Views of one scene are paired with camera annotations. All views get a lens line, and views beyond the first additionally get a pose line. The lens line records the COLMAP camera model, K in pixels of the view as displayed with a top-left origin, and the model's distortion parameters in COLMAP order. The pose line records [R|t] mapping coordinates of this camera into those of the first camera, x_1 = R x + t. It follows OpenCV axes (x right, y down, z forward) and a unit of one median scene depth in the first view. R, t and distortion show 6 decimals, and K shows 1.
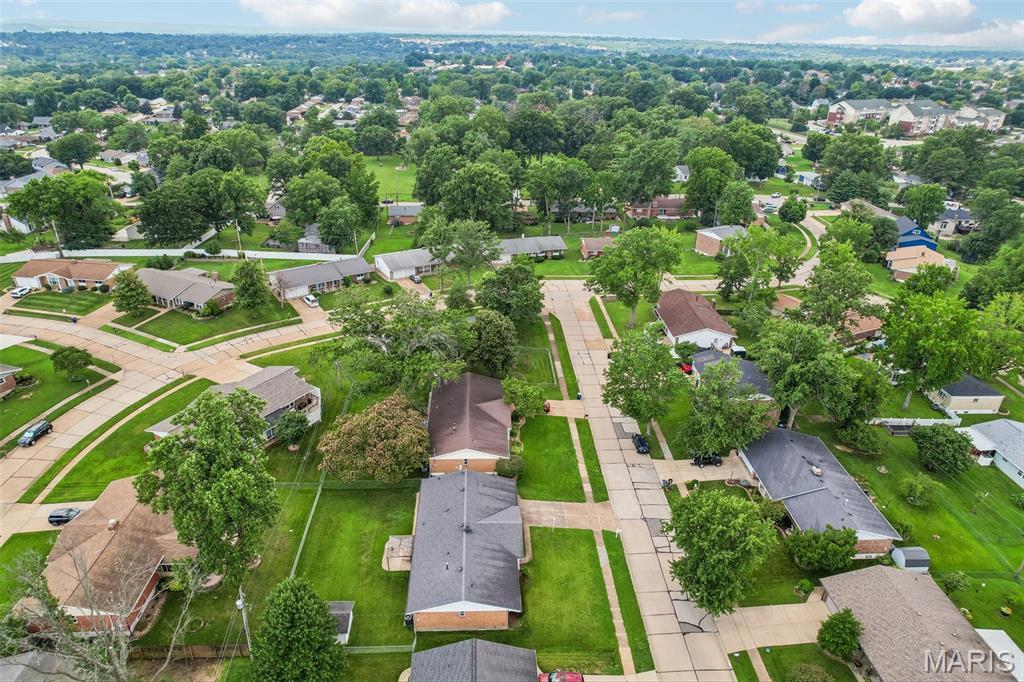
lens RADIAL K [[656.4, 0, 512.0], [0, 656.4, 341.0], [0, 0, 1]] dist [-0.074854, 0.065222]
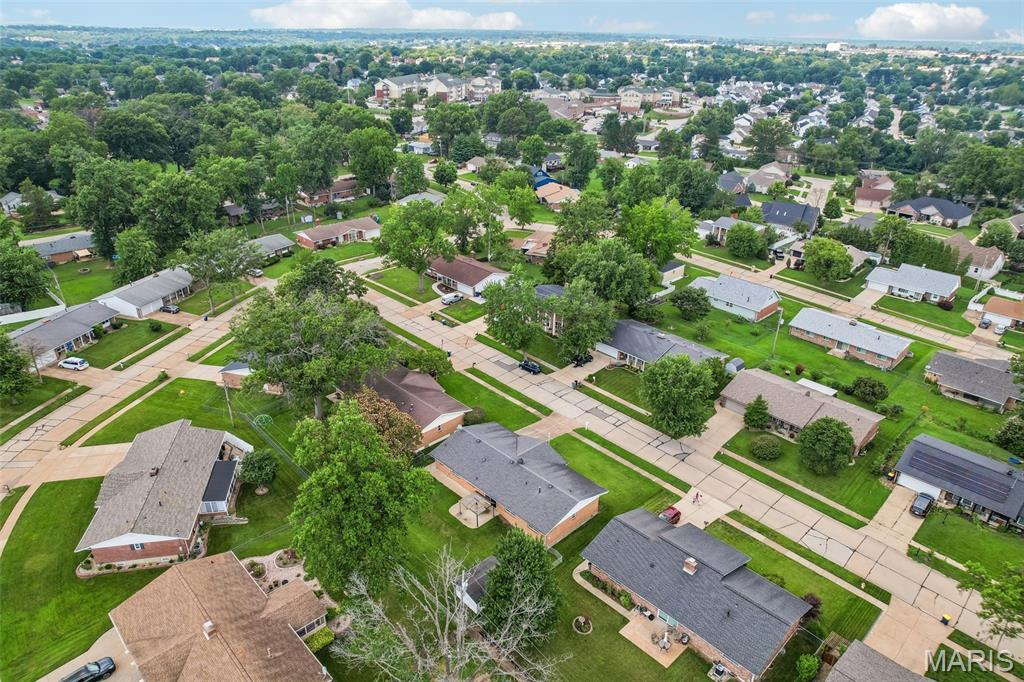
lens RADIAL K [[656.4, 0, 512.0], [0, 656.4, 341.0], [0, 0, 1]] dist [-0.074854, 0.065222]
pose [[0.752300, -0.296882, 0.588137, -0.519712], [0.286596, 0.951292, 0.113605, -0.034308], [-0.593218, 0.083093, 0.800742, 0.059493]]
